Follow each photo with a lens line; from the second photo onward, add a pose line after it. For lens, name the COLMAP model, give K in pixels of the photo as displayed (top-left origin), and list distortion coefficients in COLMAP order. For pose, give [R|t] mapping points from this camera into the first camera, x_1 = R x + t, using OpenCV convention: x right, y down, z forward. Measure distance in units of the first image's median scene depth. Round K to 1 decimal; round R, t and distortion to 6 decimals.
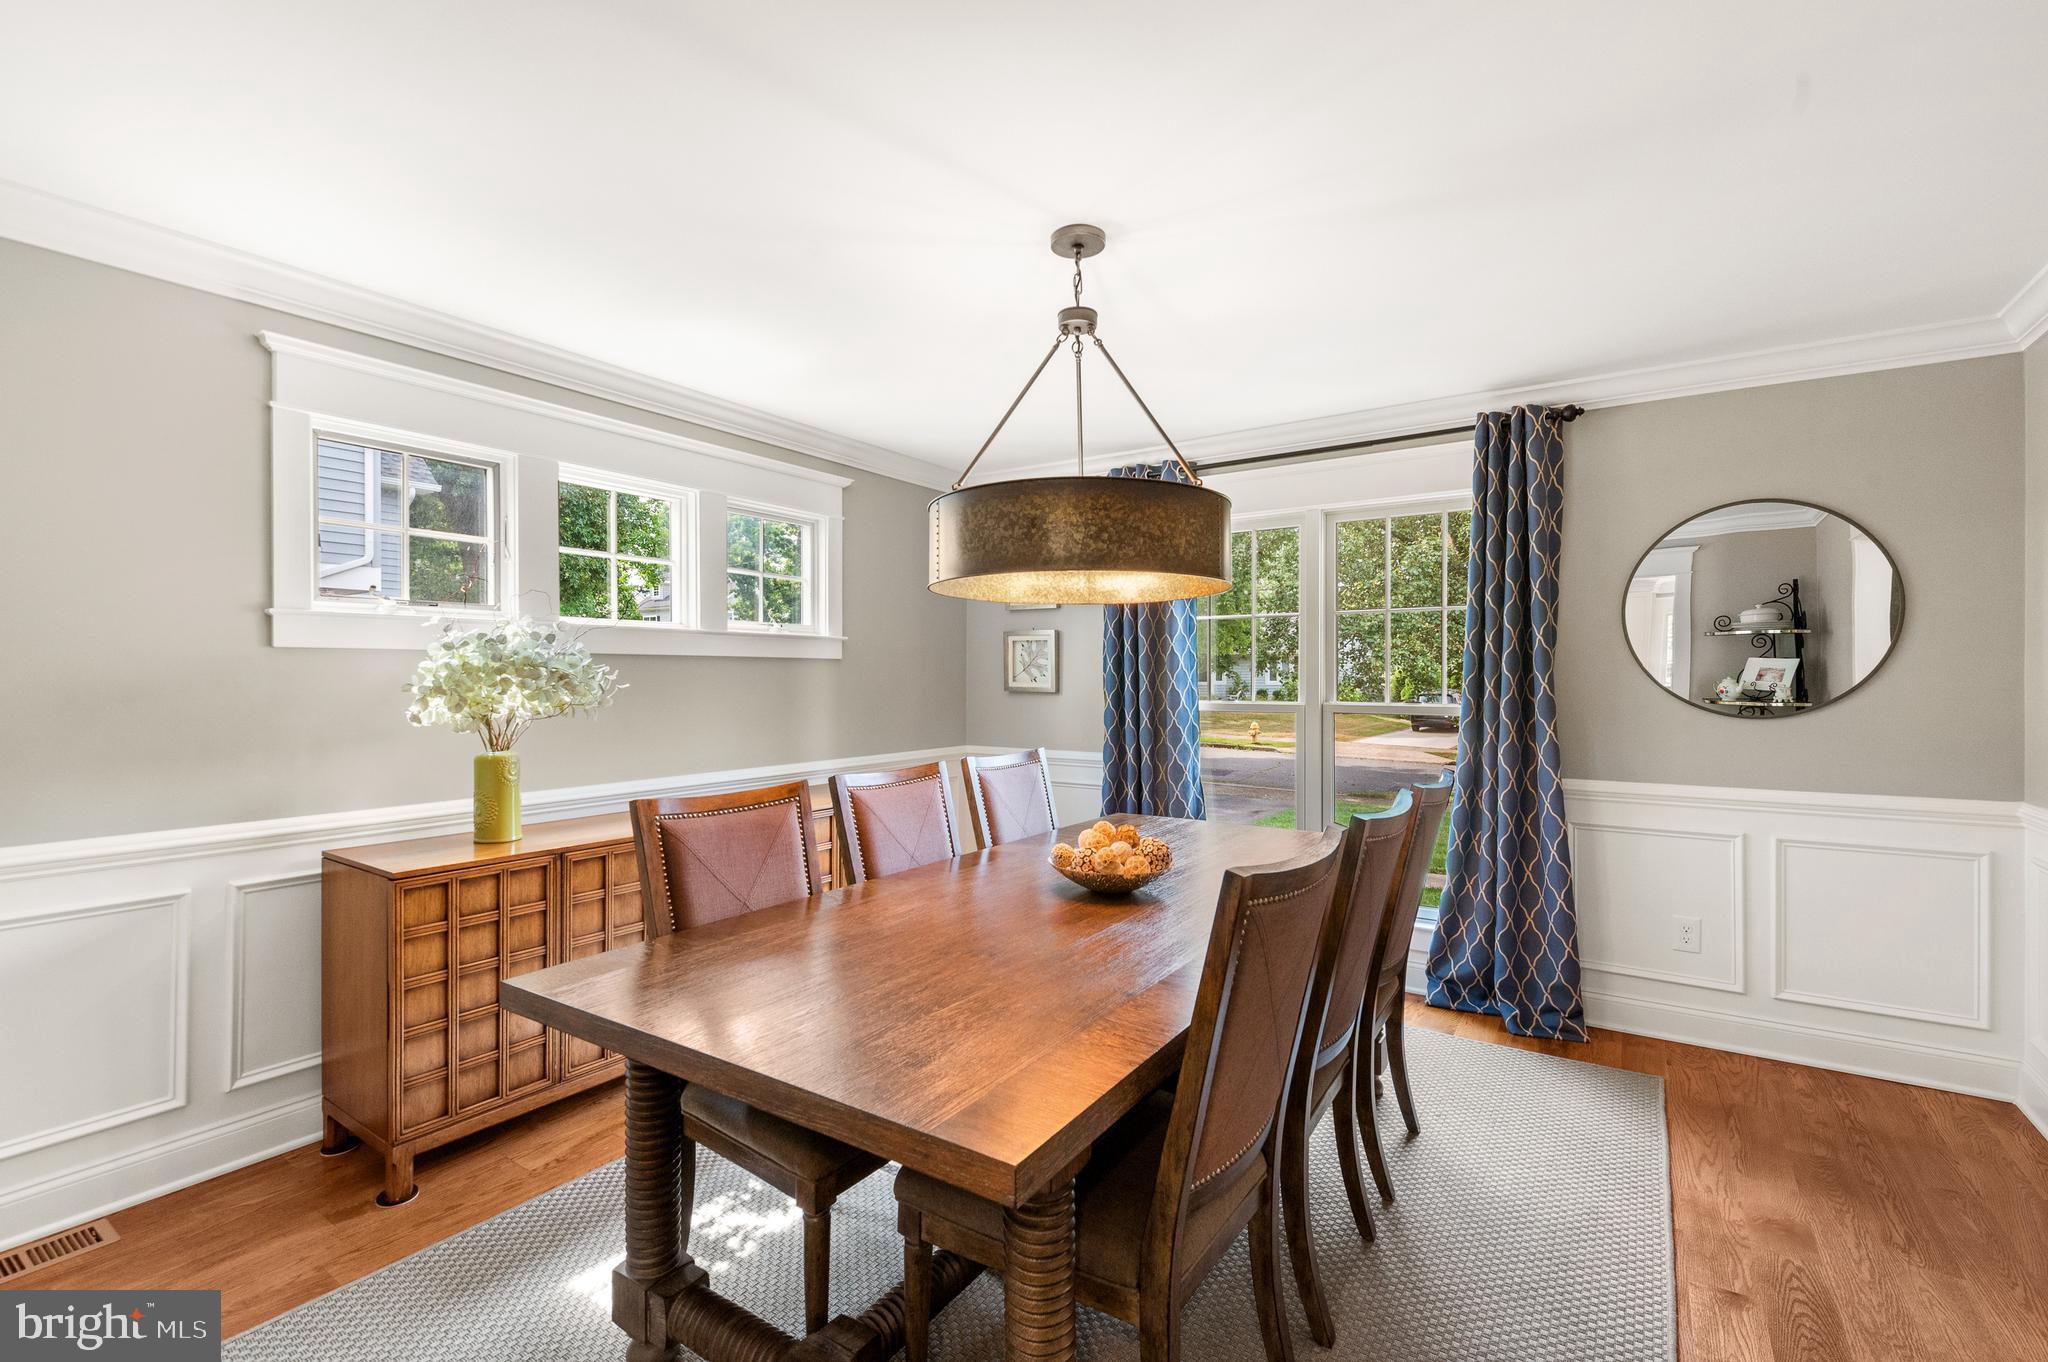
lens RADIAL K [[894.1, 0, 1008.5], [0, 894.1, 679.1], [0, 0, 1]] dist [0.011491, -0.005869]
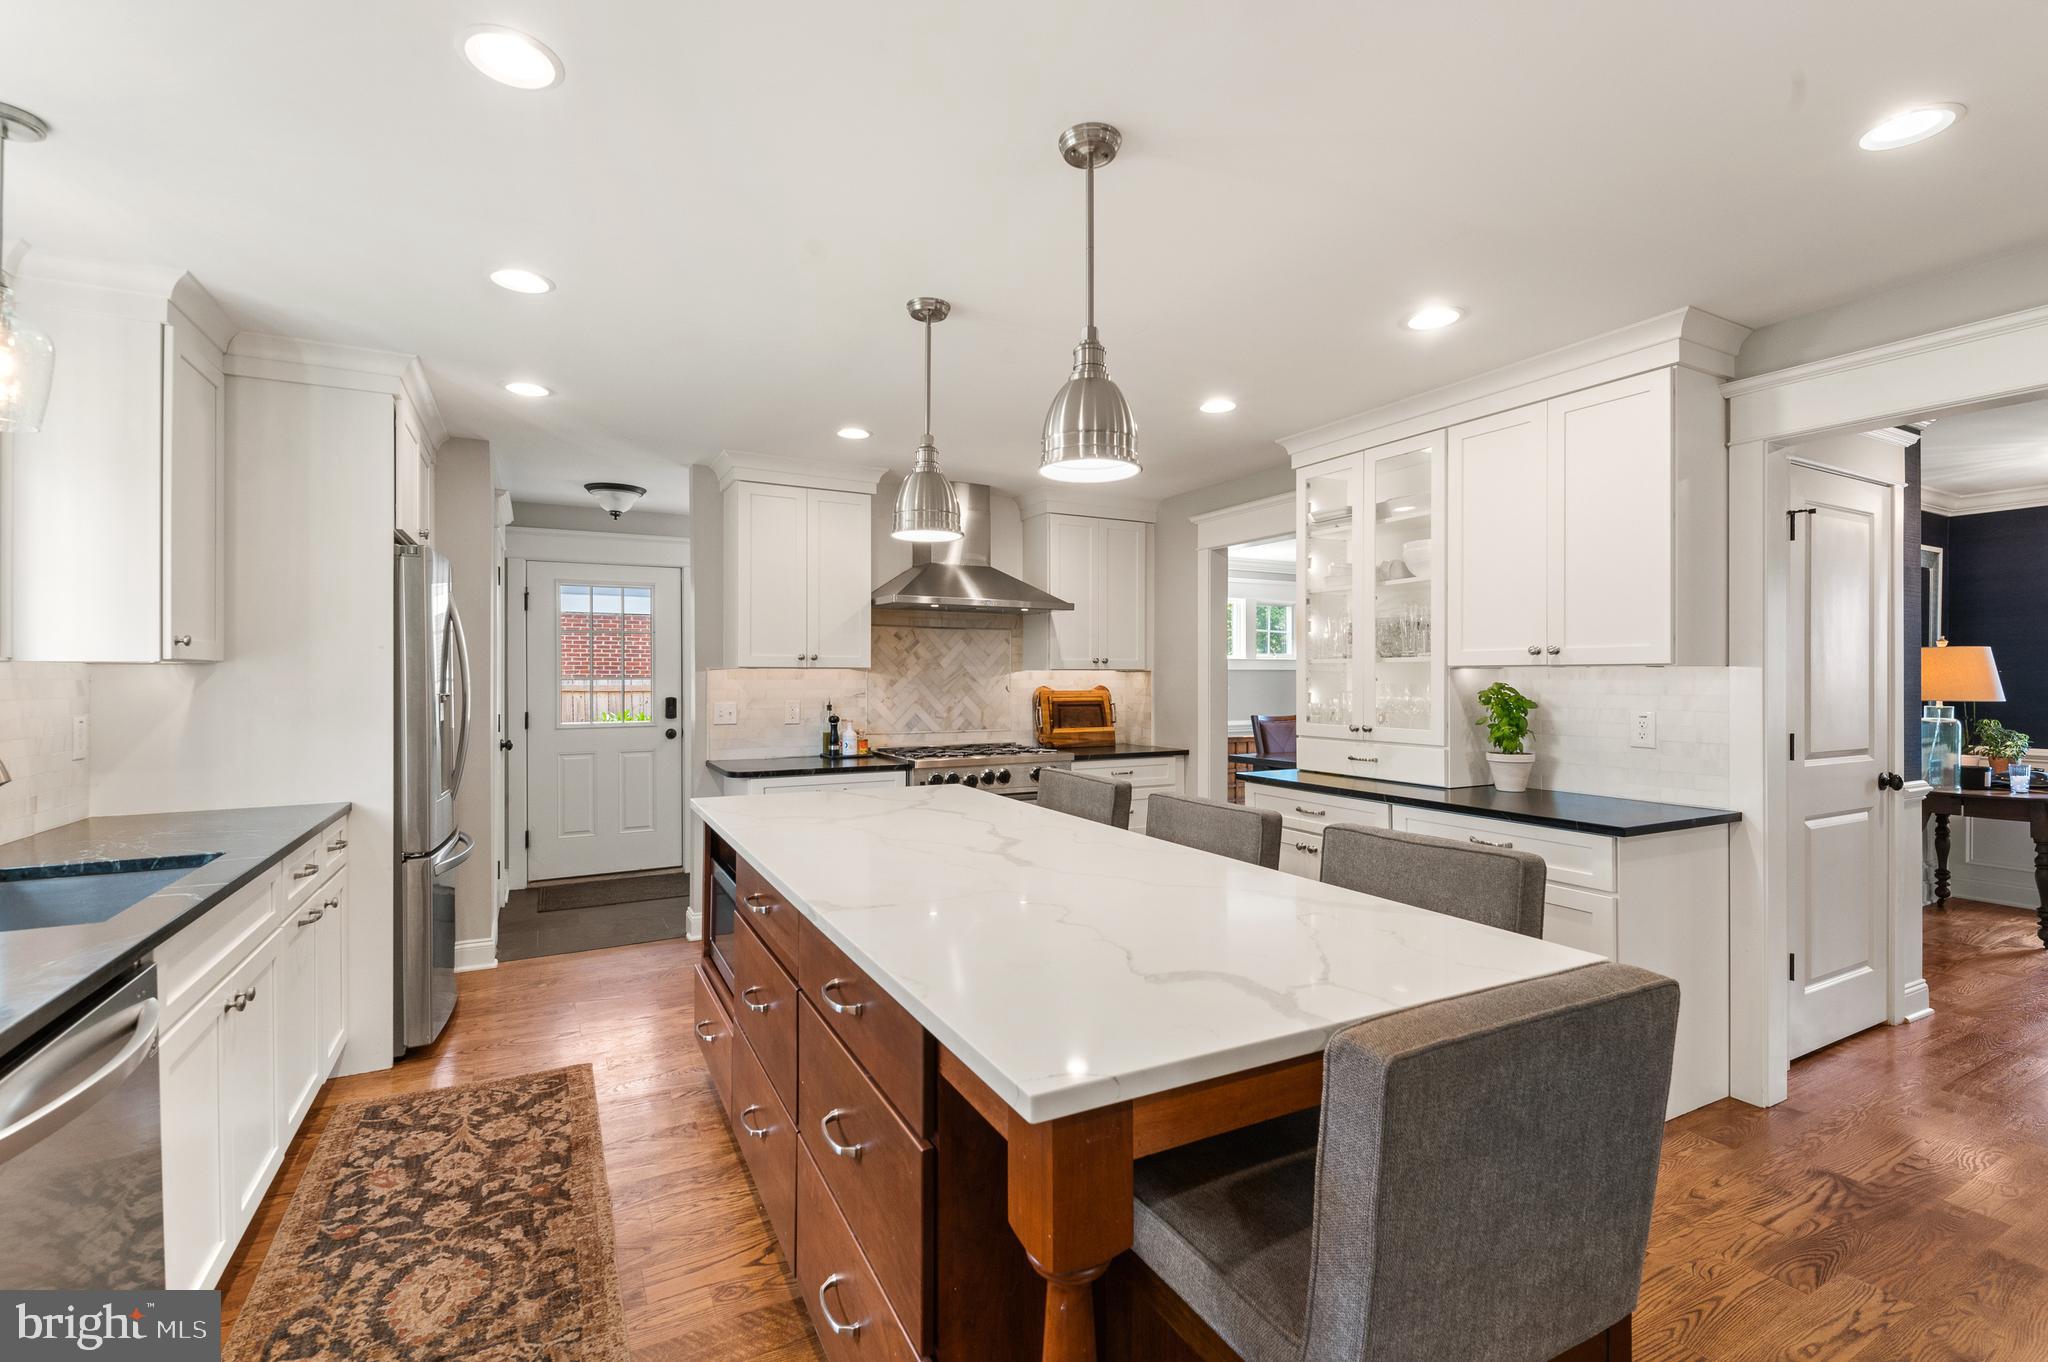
lens RADIAL K [[894.1, 0, 1010.4], [0, 894.1, 673.4], [0, 0, 1]] dist [0.011491, -0.005869]
pose [[0.887840, -0.001101, -0.460151, 0.160562], [-0.001682, 0.999983, -0.005636, -0.002368], [0.460150, 0.005778, 0.887823, -1.178339]]
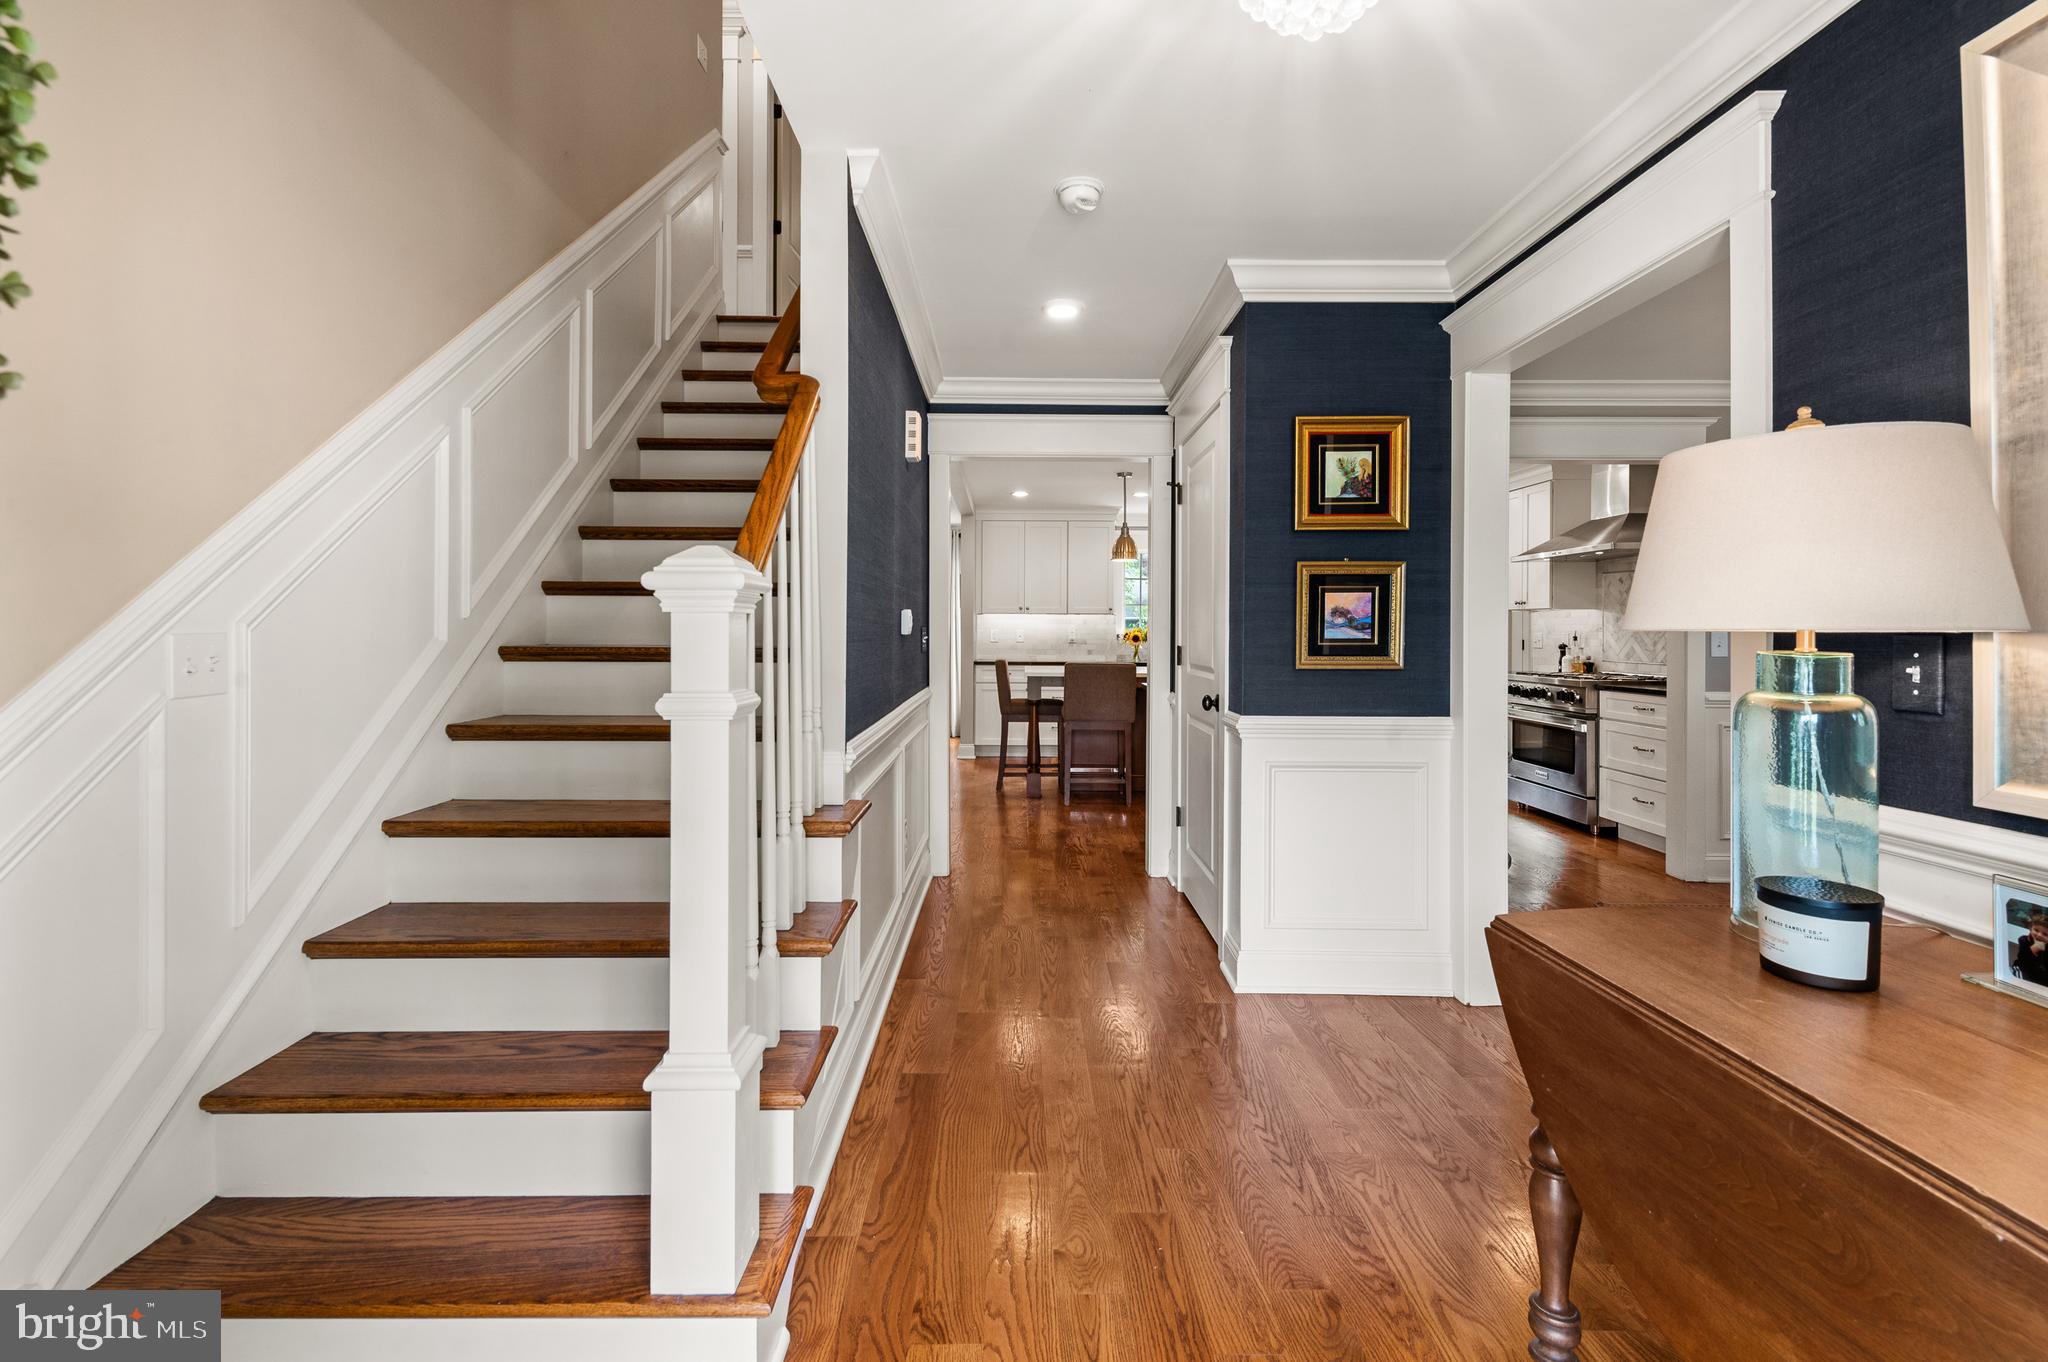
lens RADIAL K [[894.1, 0, 1016.3], [0, 894.1, 635.9], [0, 0, 1]] dist [0.011491, -0.005869]
pose [[-0.823863, 0.000890, -0.566789, 1.109067], [-0.003834, 0.999967, 0.007143, 0.024240], [0.566777, 0.008058, -0.823832, 0.496616]]
